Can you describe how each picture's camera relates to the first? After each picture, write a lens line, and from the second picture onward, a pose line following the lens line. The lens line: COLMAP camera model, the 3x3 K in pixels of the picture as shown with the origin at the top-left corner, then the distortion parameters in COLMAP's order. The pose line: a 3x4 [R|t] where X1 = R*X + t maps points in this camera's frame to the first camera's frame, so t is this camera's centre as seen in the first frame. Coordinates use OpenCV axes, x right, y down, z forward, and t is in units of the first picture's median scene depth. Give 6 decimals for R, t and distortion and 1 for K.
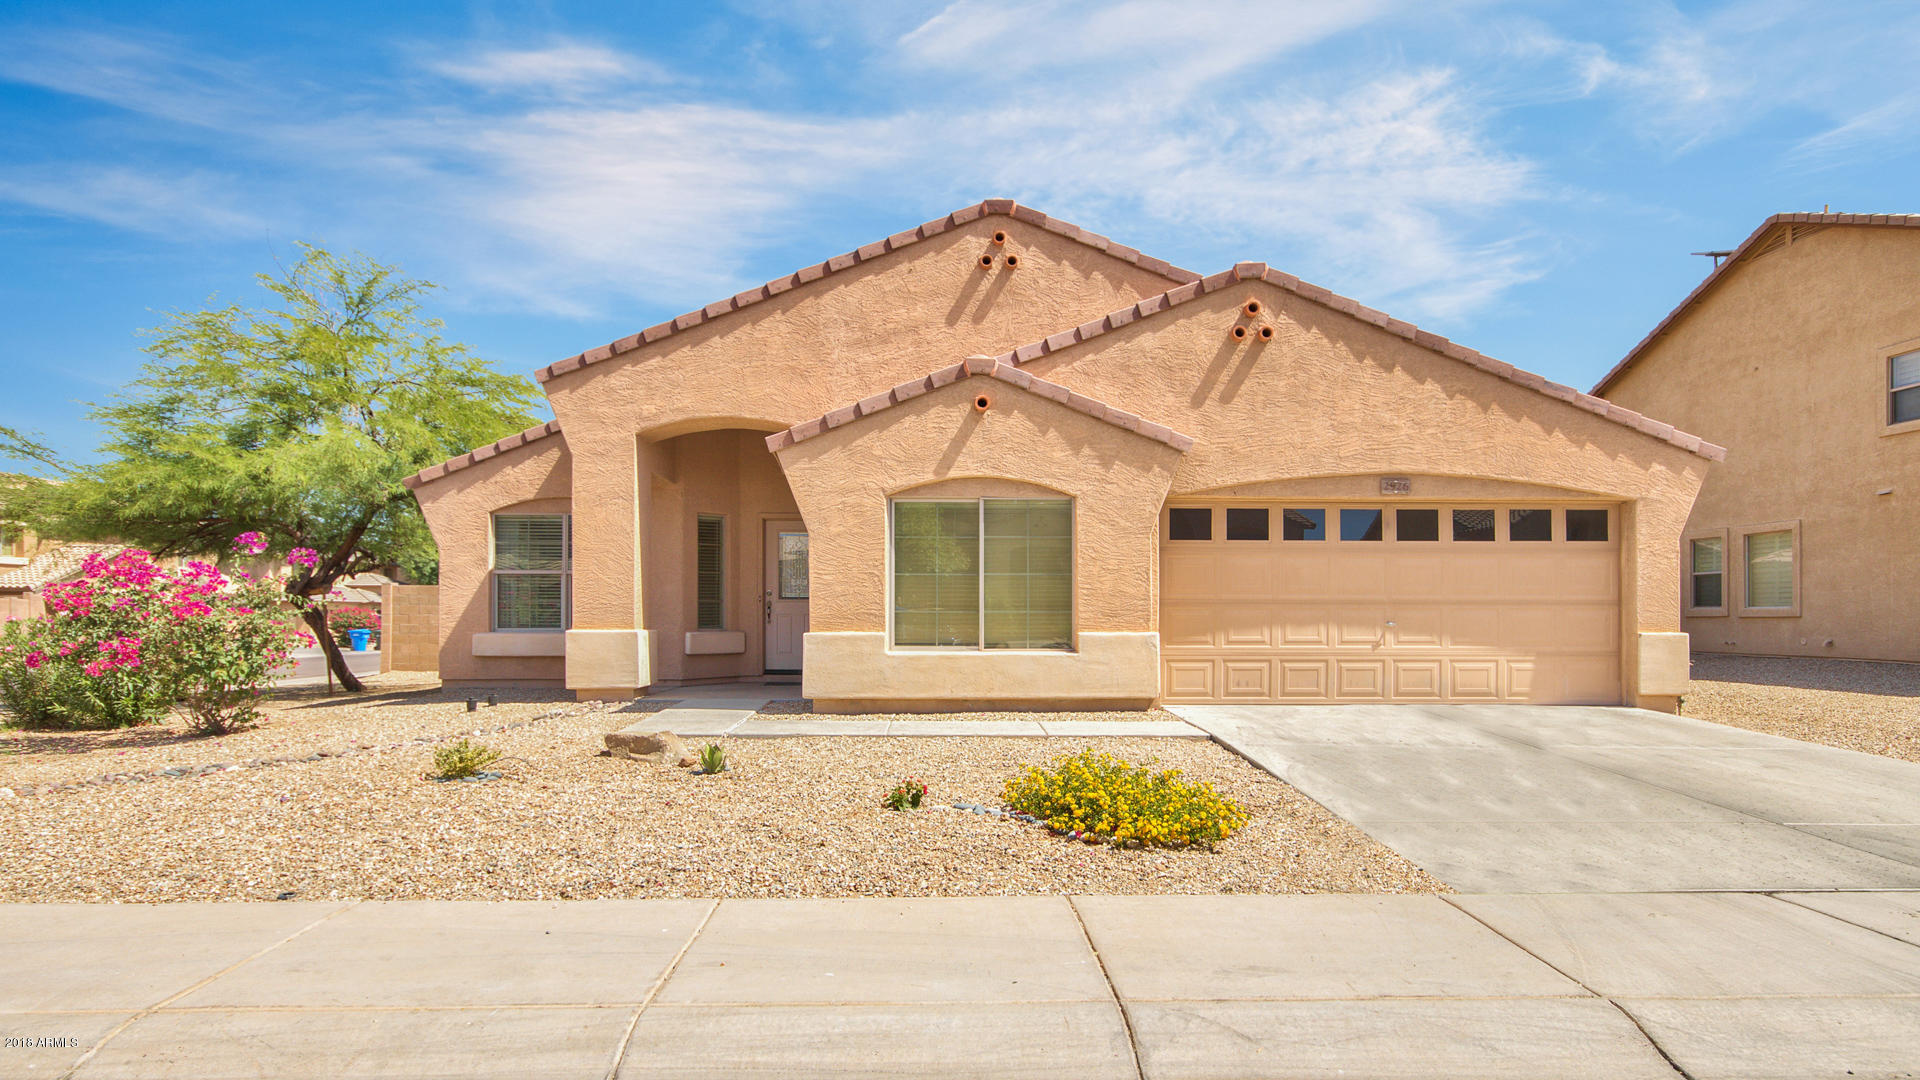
lens RADIAL K [[1050.2, 0, 953.4], [0, 1050.2, 603.8], [0, 0, 1]] dist [0.021231, 0.002503]
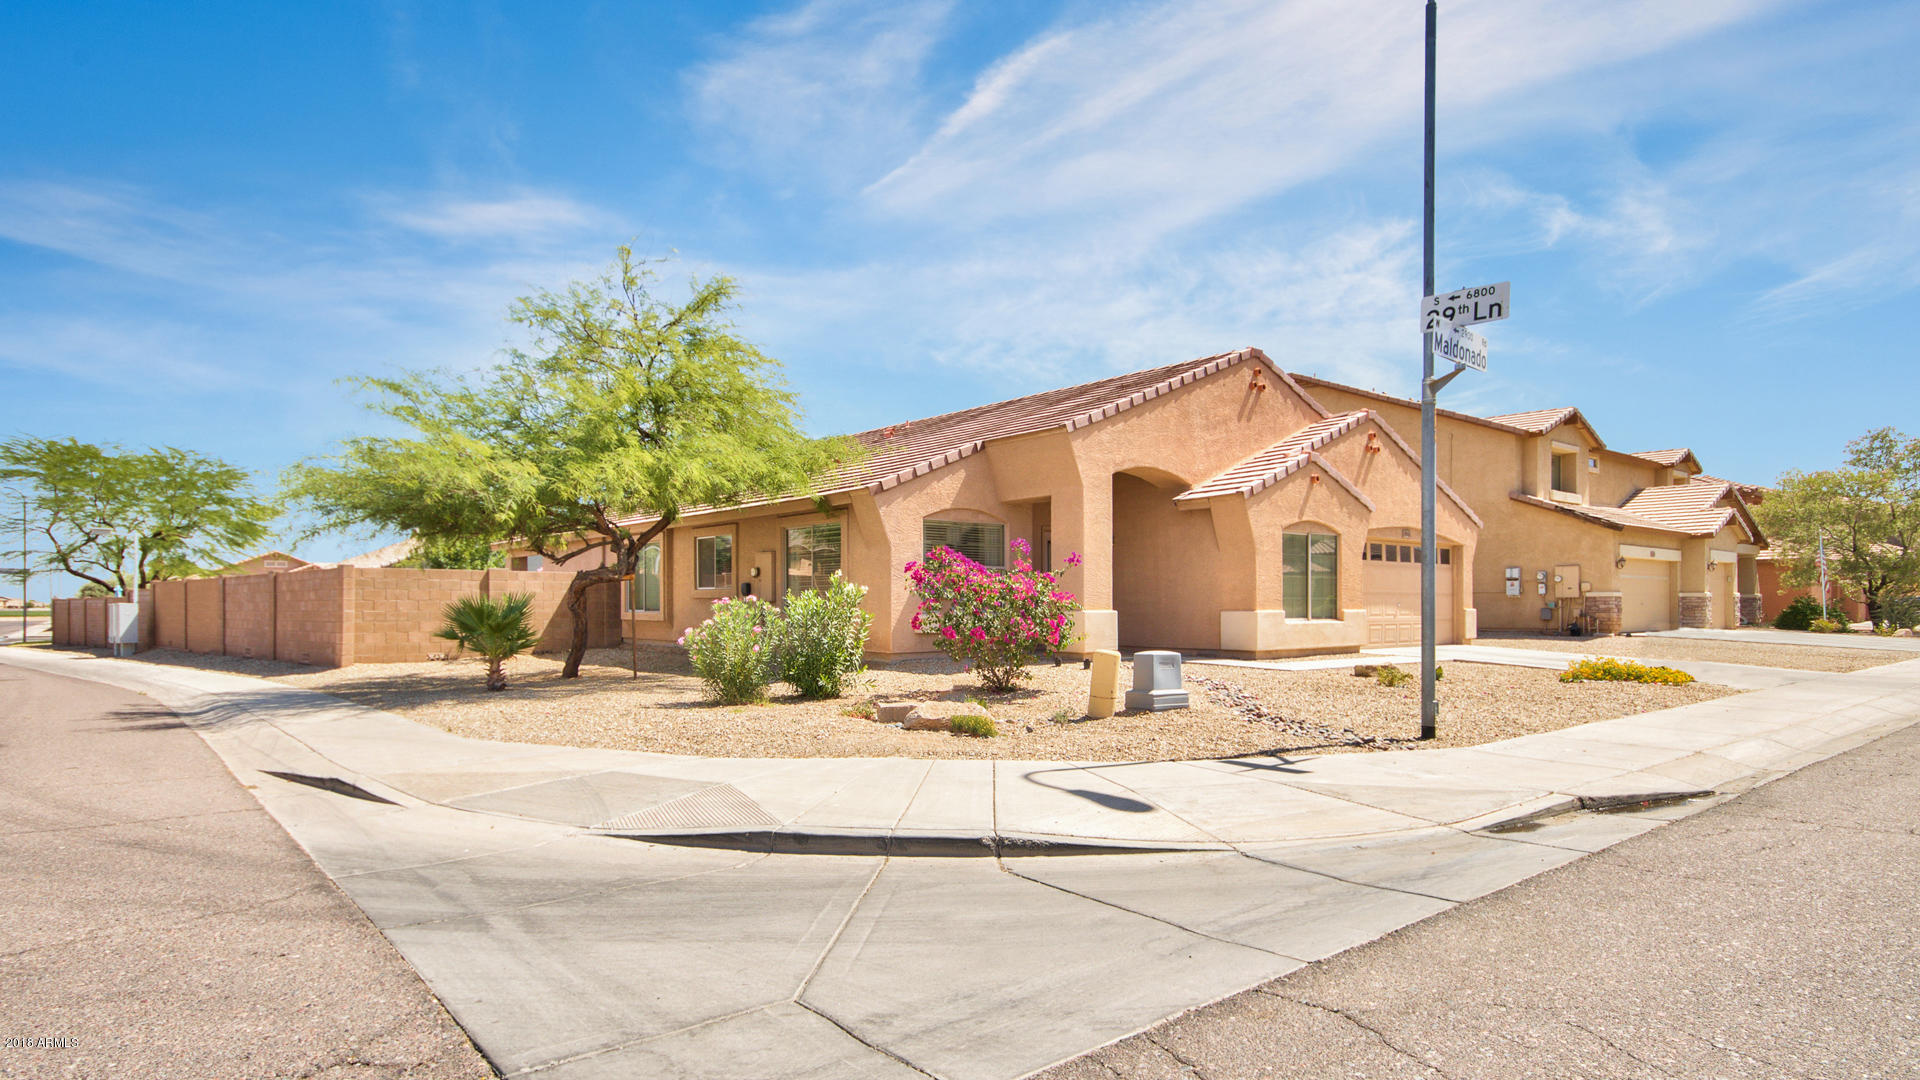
lens RADIAL K [[1050.2, 0, 956.1], [0, 1050.2, 581.3], [0, 0, 1]] dist [0.021231, 0.002503]
pose [[0.770791, 0.011459, 0.636985, -1.448850], [-0.006776, 0.999929, -0.009788, 0.000897], [-0.637052, 0.003228, 0.770814, 0.026935]]
